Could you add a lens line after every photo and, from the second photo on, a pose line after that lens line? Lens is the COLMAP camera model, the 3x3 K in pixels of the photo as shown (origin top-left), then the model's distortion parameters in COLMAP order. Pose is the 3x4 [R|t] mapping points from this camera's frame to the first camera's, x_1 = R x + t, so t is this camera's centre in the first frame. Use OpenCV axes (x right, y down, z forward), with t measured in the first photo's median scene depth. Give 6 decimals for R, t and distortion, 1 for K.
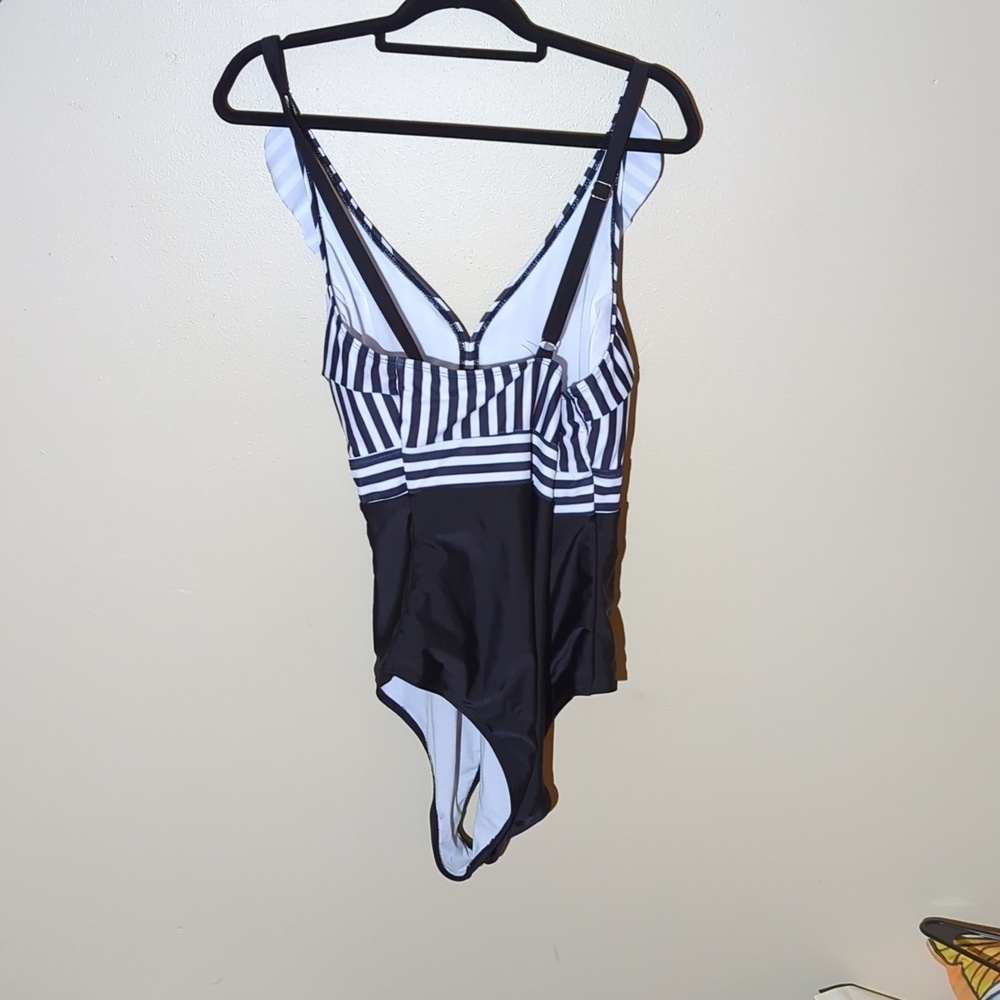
lens RADIAL K [[1700.2, 0, 500.0], [0, 1700.2, 500.0], [0, 0, 1]] dist [0.242886, -0.767776]
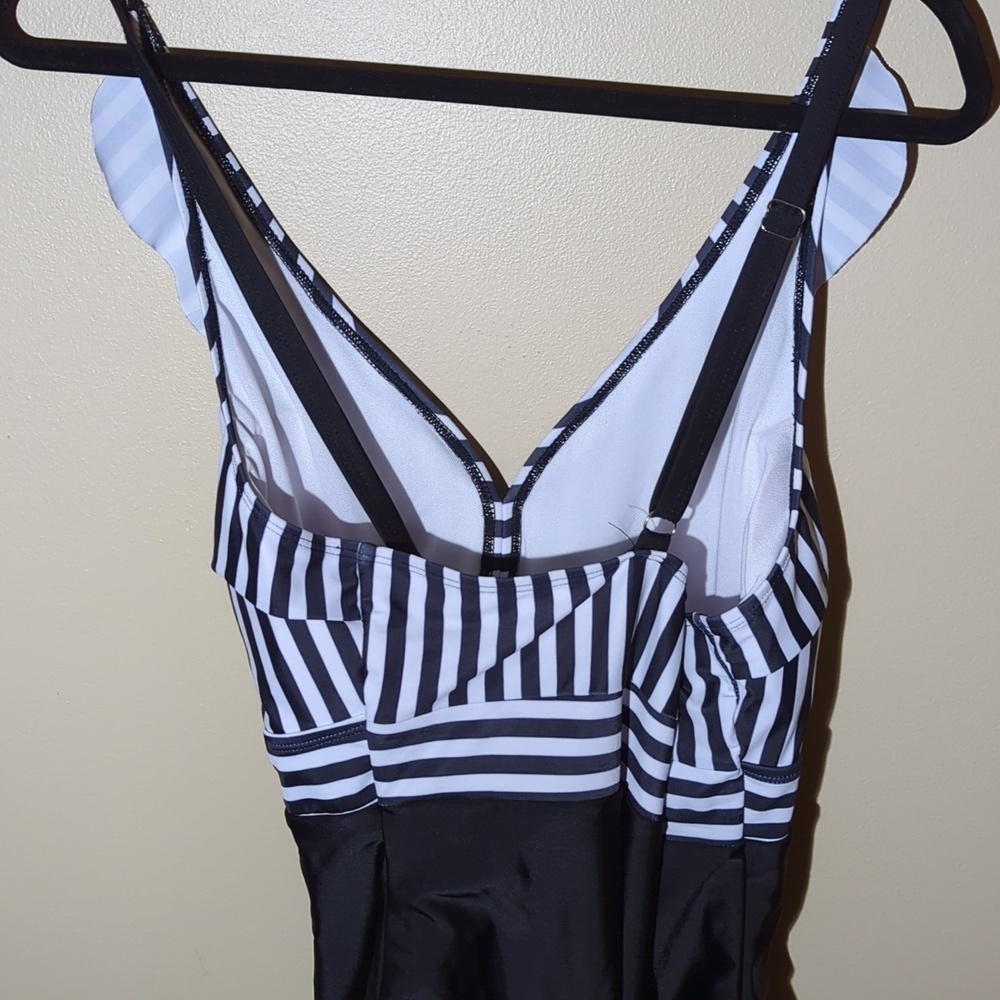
lens RADIAL K [[1700.2, 0, 500.0], [0, 1700.2, 500.0], [0, 0, 1]] dist [0.242886, -0.767776]
pose [[0.999819, 0.016521, -0.009401, -0.014511], [-0.015754, 0.996942, 0.076535, -0.135367], [0.010637, -0.076373, 0.997023, 0.501912]]
